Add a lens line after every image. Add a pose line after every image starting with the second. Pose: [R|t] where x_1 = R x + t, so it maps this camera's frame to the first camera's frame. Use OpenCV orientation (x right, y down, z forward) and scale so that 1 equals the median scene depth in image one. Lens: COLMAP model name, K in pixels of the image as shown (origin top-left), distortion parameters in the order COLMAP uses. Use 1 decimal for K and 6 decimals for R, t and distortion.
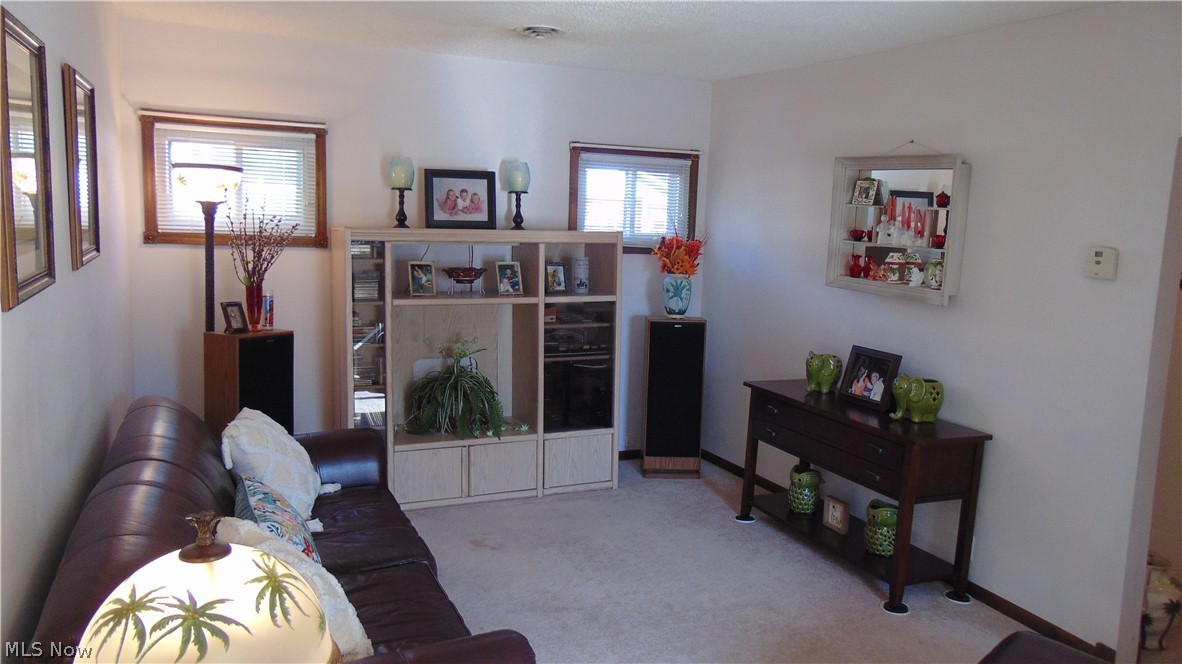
lens RADIAL K [[879.5, 0, 588.2], [0, 879.5, 333.9], [0, 0, 1]] dist [-0.031635, 0.055013]
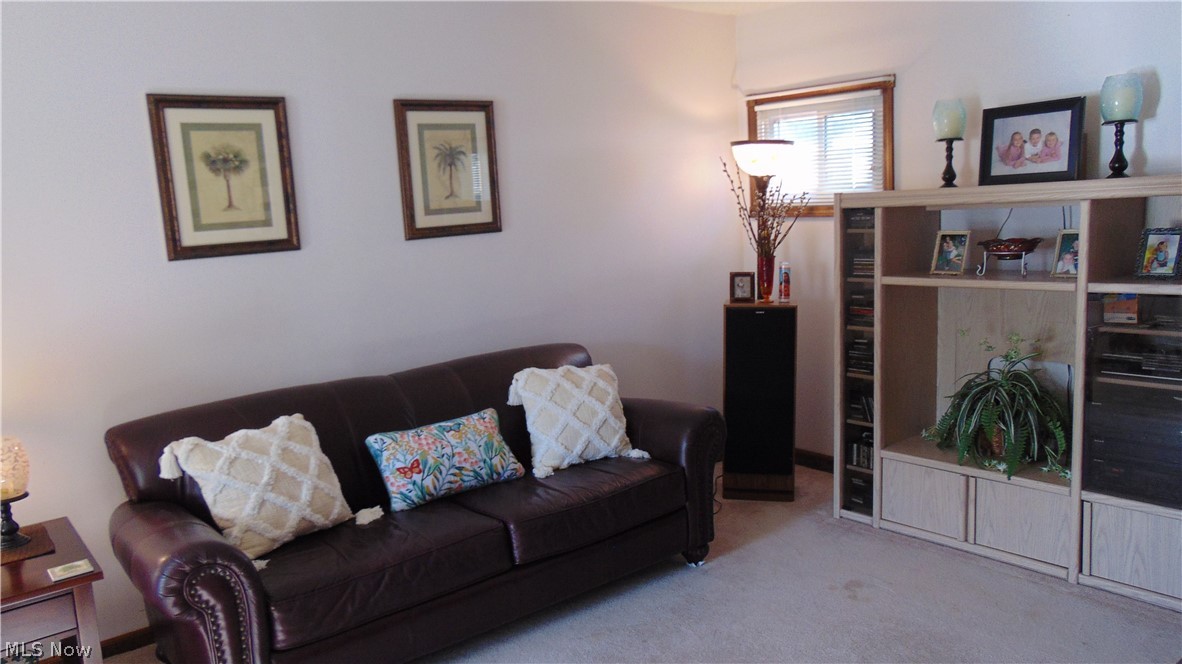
lens RADIAL K [[879.5, 0, 593.4], [0, 879.5, 333.7], [0, 0, 1]] dist [-0.031635, 0.055013]
pose [[0.276023, 0.097625, -0.956180, 0.482572], [-0.071312, 0.994166, 0.080917, -0.031399], [0.958502, 0.045852, 0.281375, 0.477745]]
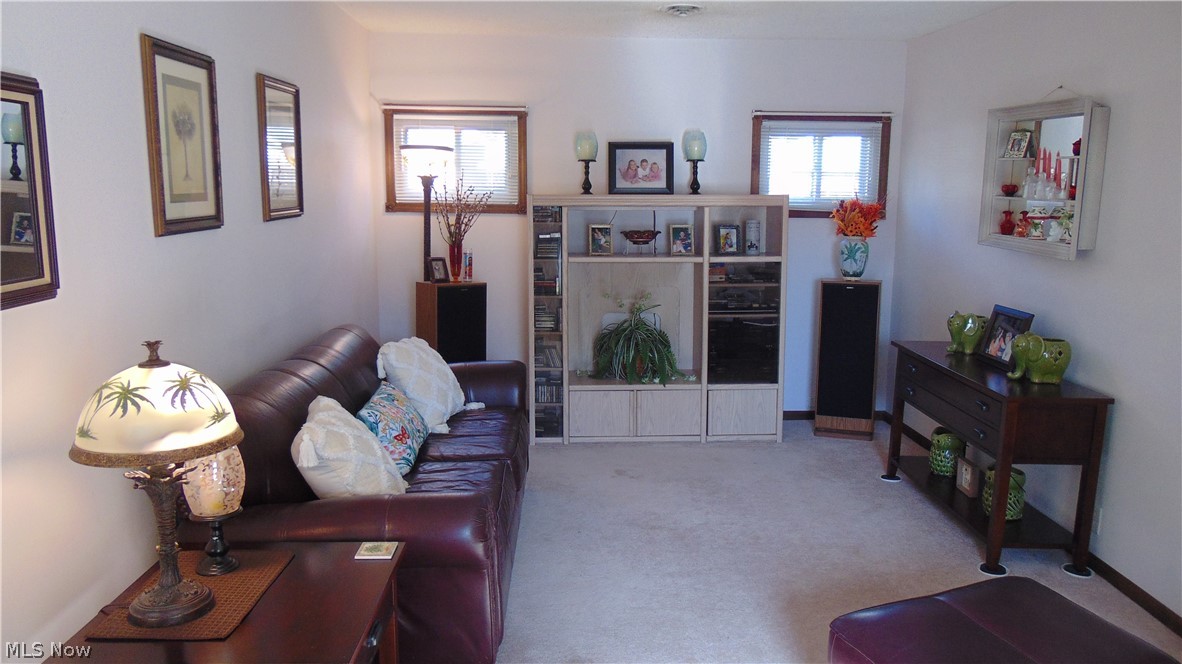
lens RADIAL K [[879.5, 0, 588.5], [0, 879.5, 331.7], [0, 0, 1]] dist [-0.031635, 0.055013]
pose [[0.927583, 0.033803, -0.372084, 0.220556], [-0.027438, 0.999373, 0.022391, 0.030091], [0.372608, -0.010560, 0.927929, -0.053545]]
